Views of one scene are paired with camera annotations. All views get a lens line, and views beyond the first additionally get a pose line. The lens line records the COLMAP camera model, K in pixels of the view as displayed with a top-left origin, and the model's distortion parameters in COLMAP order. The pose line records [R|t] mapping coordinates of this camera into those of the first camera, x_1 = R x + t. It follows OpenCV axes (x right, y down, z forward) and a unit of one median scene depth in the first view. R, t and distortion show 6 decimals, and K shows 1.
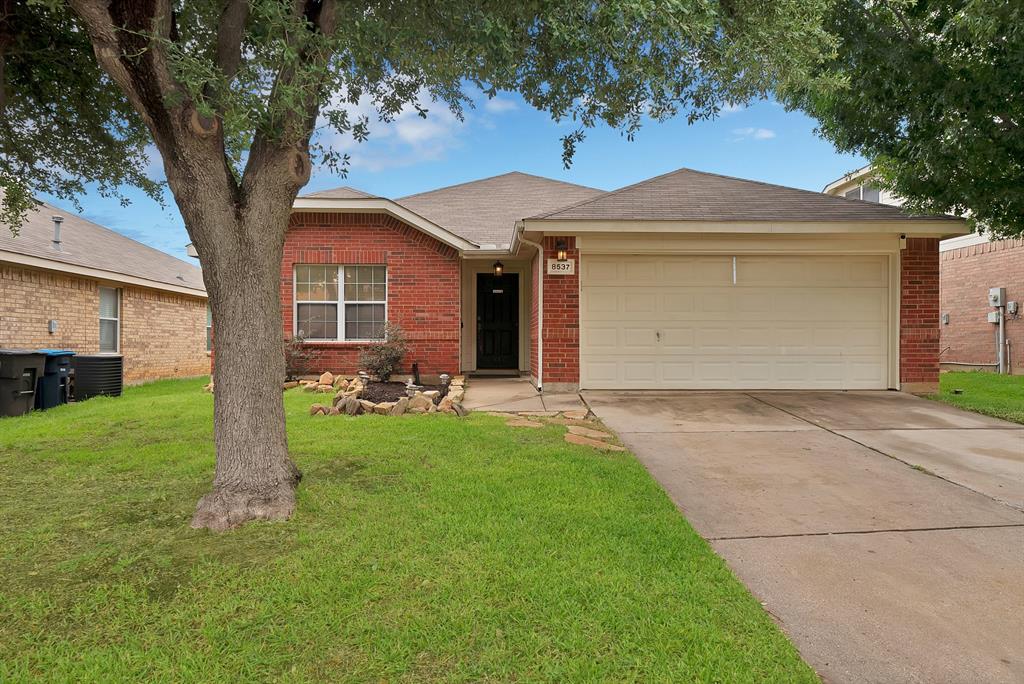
lens RADIAL K [[646.2, 0, 510.0], [0, 646.2, 344.3], [0, 0, 1]] dist [0.026850, 0.001455]
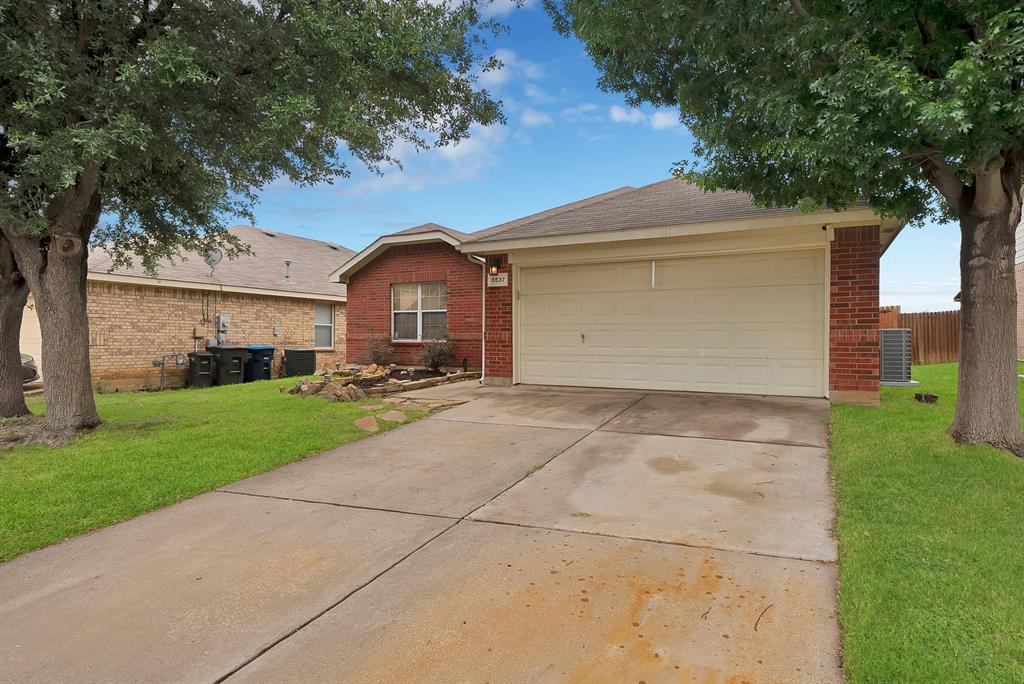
lens RADIAL K [[570.3, 0, 512.9], [0, 570.3, 341.5], [0, 0, 1]] dist [0.020980, 0.000189]
pose [[0.868959, 0.003562, -0.494872, 0.609251], [-0.001342, 0.999987, 0.004842, -0.011577], [0.494883, -0.003543, 0.868952, 0.100134]]
